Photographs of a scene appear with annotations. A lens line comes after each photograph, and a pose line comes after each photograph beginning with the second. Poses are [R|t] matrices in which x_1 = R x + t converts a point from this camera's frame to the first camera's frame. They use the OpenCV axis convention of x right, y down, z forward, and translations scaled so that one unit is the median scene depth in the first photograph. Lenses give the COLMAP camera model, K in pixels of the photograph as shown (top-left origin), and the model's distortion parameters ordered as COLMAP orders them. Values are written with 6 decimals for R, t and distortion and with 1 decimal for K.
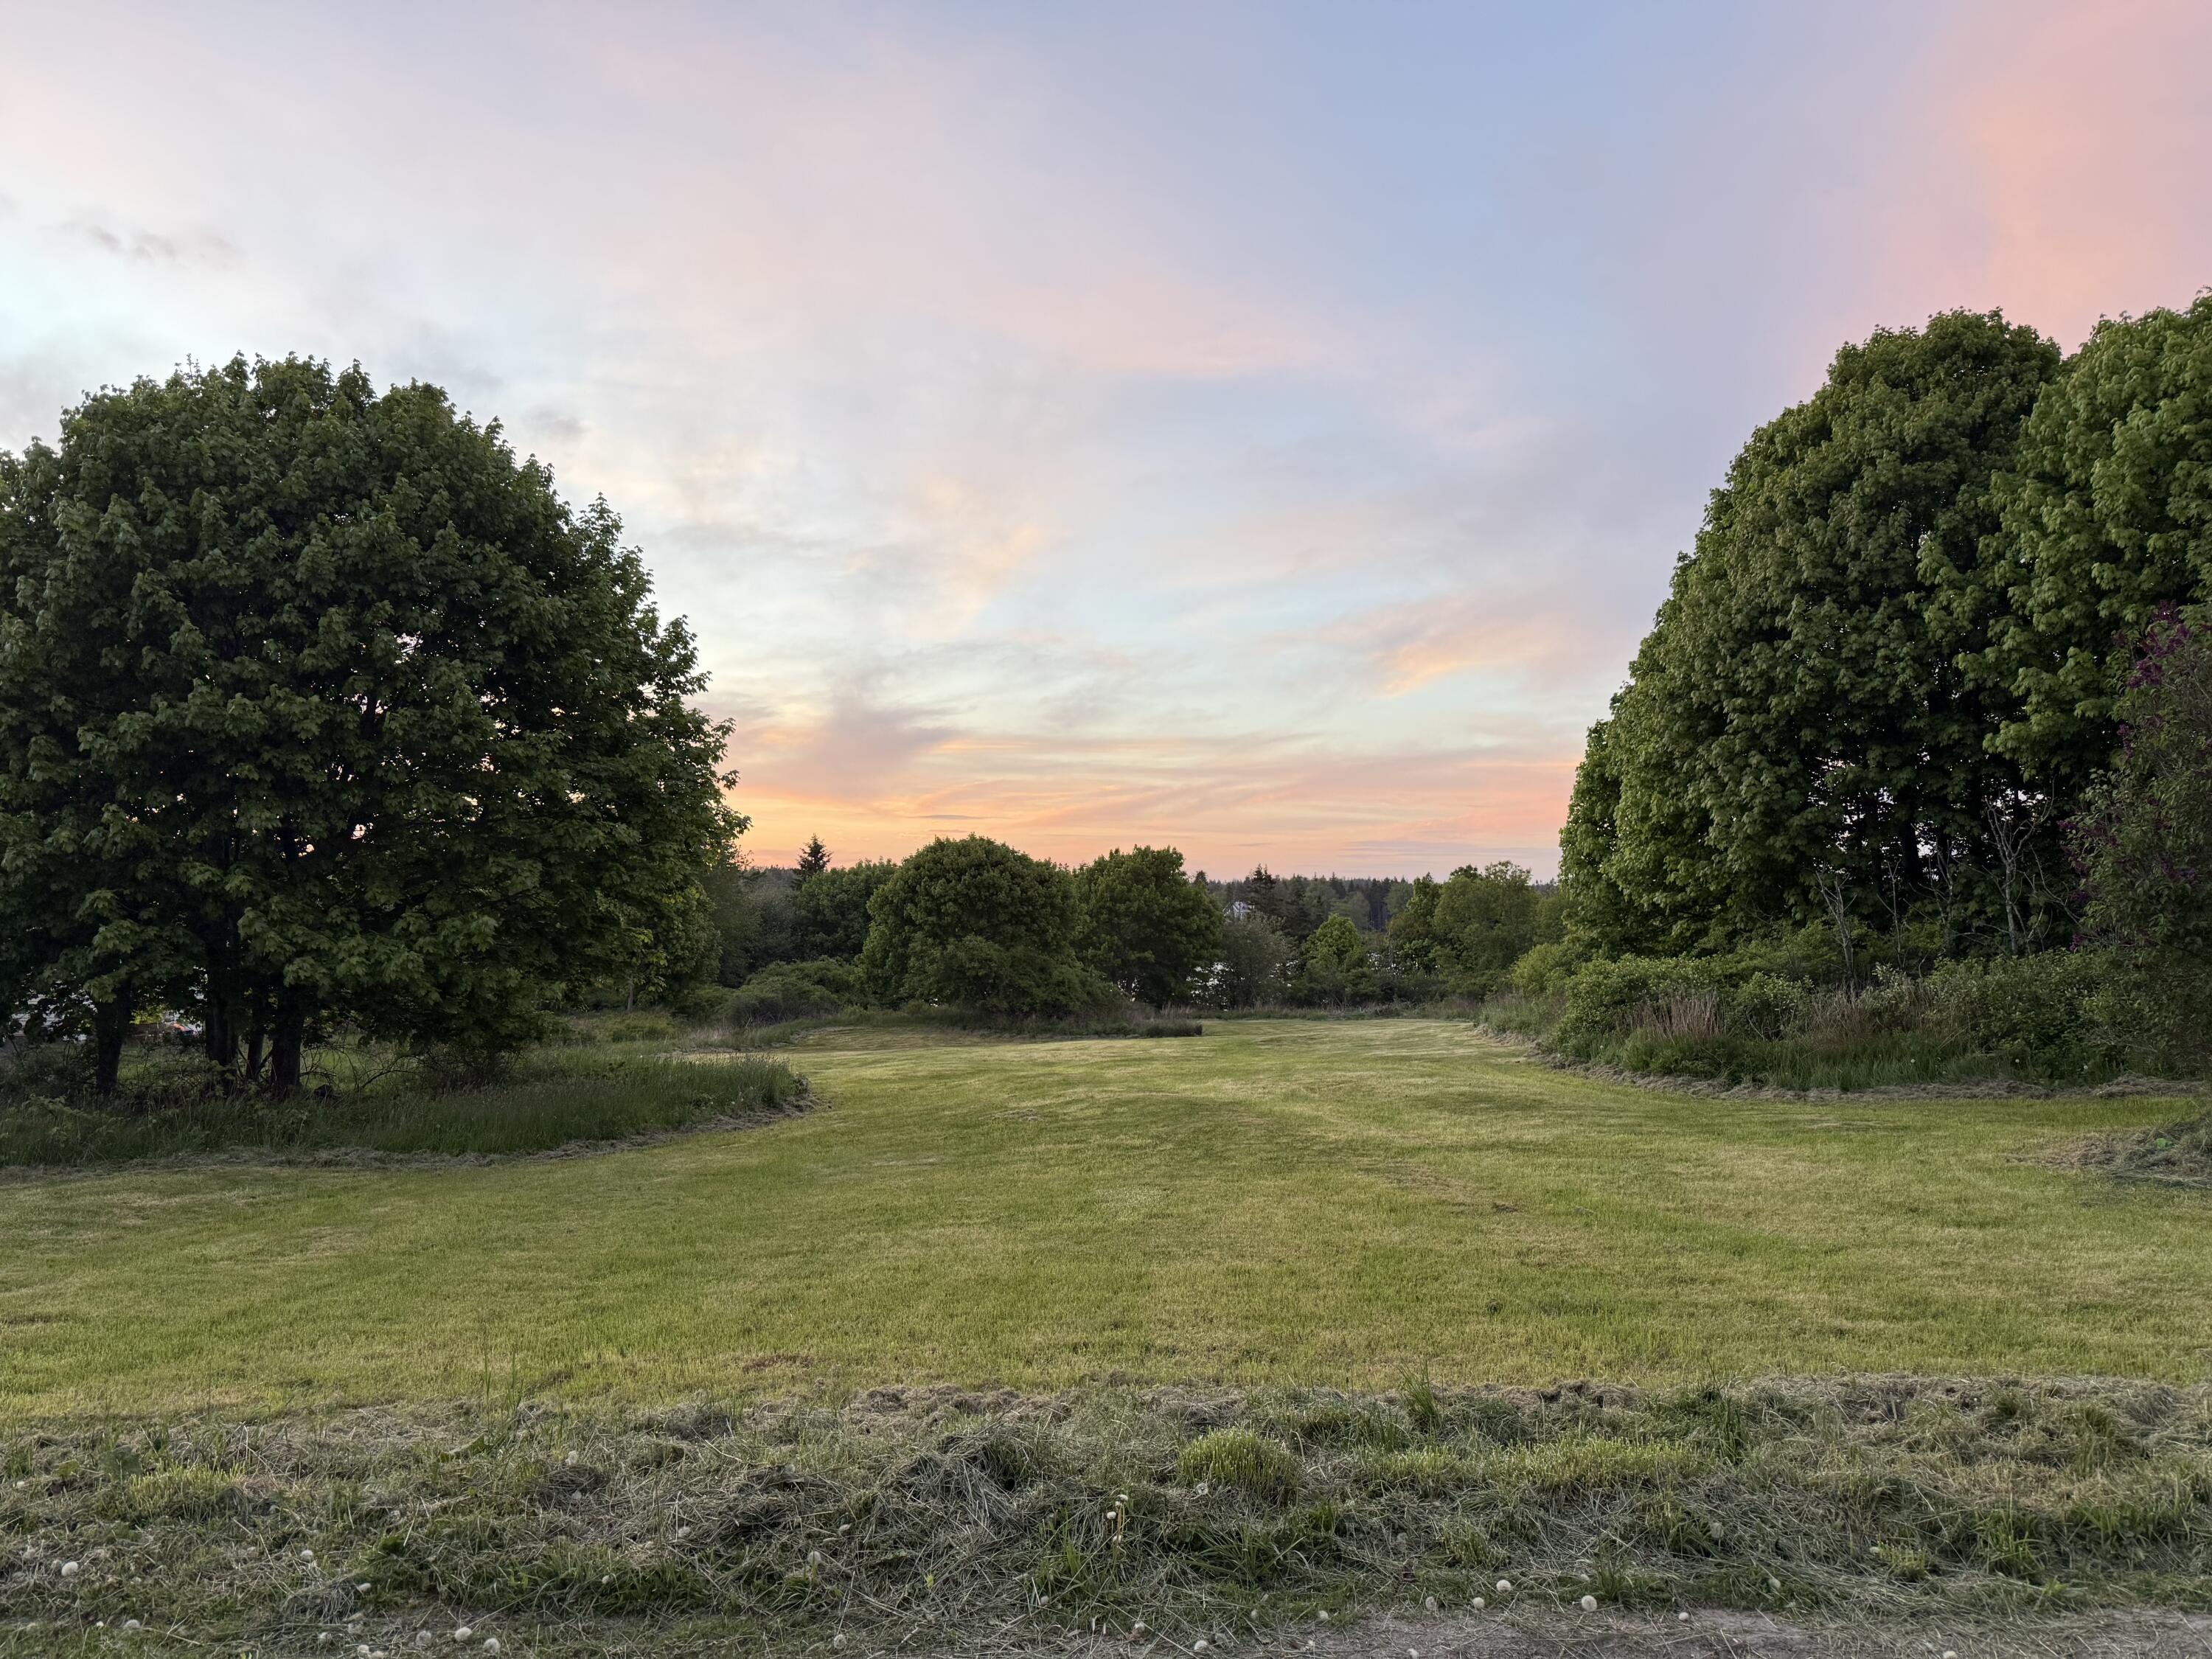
lens RADIAL K [[1487.9, 0, 1106.0], [0, 1487.9, 829.5], [0, 0, 1]] dist [-0.007261, -0.003789]
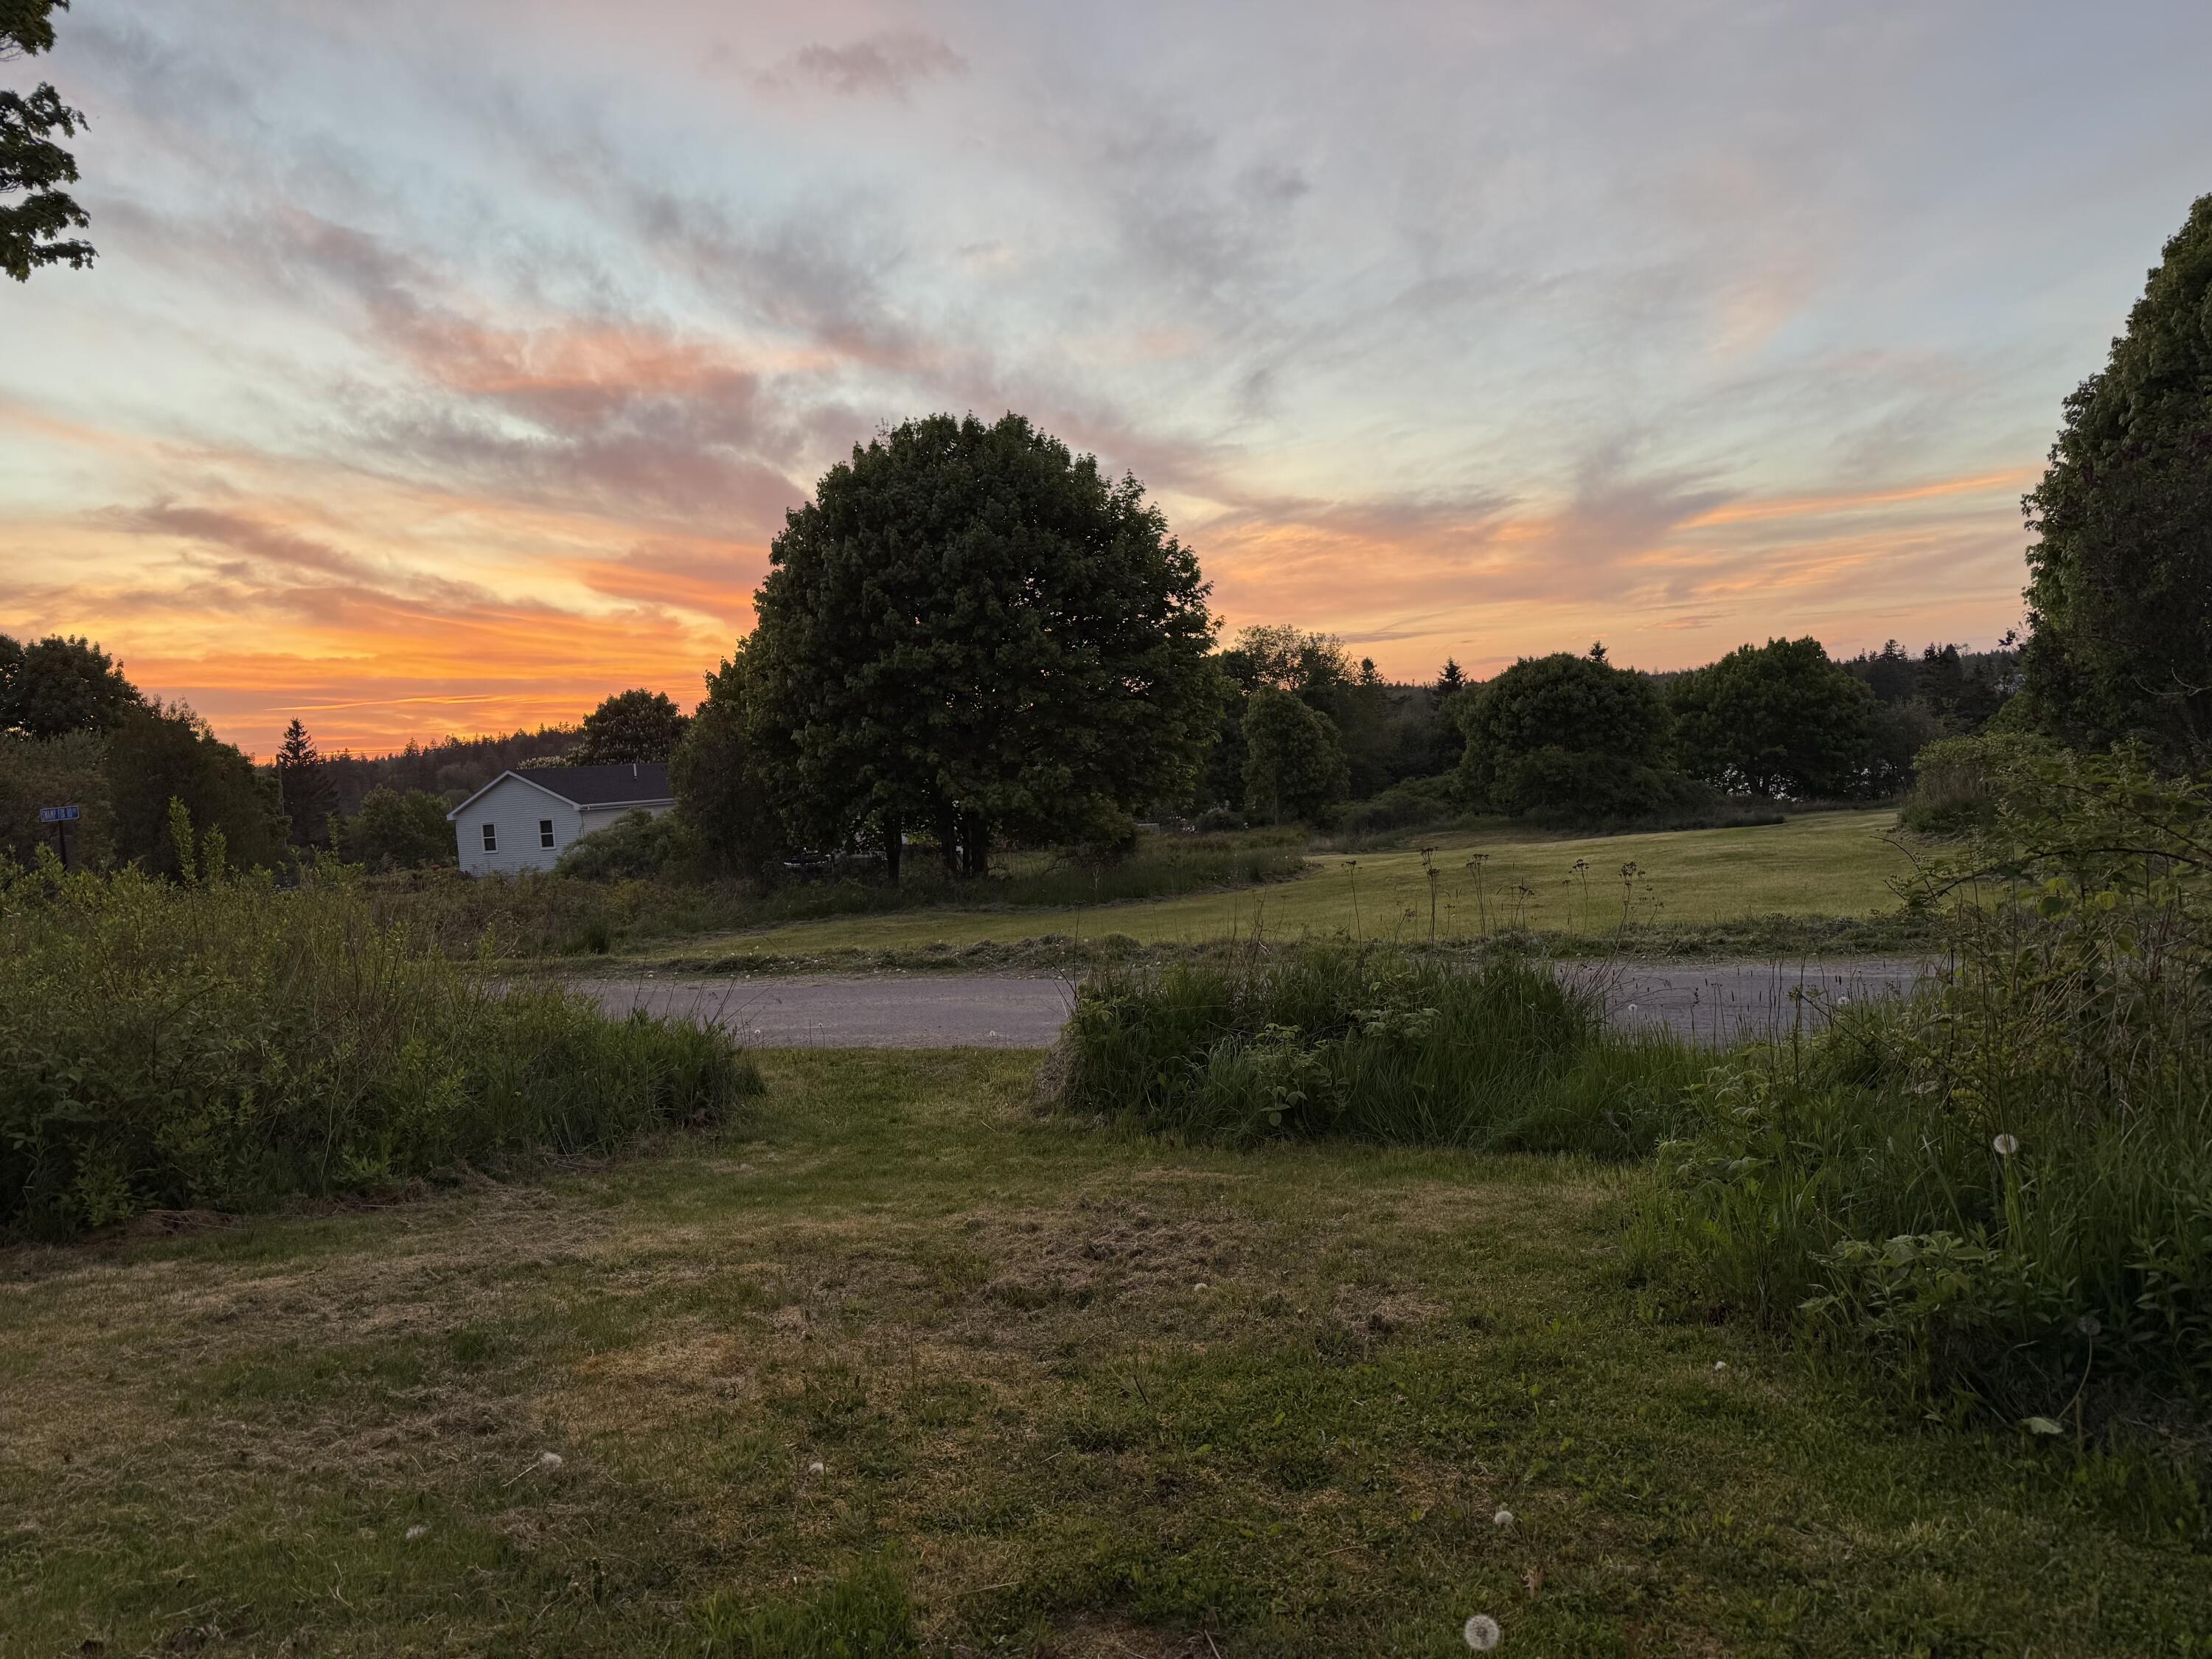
lens RADIAL K [[1614.0, 0, 1108.6], [0, 1614.0, 863.5], [0, 0, 1]] dist [0.162857, -0.227323]
pose [[0.880818, -0.026308, -0.472723, 0.193642], [0.094030, 0.988286, 0.120206, -0.018678], [0.464023, -0.150330, 0.872974, -0.228039]]
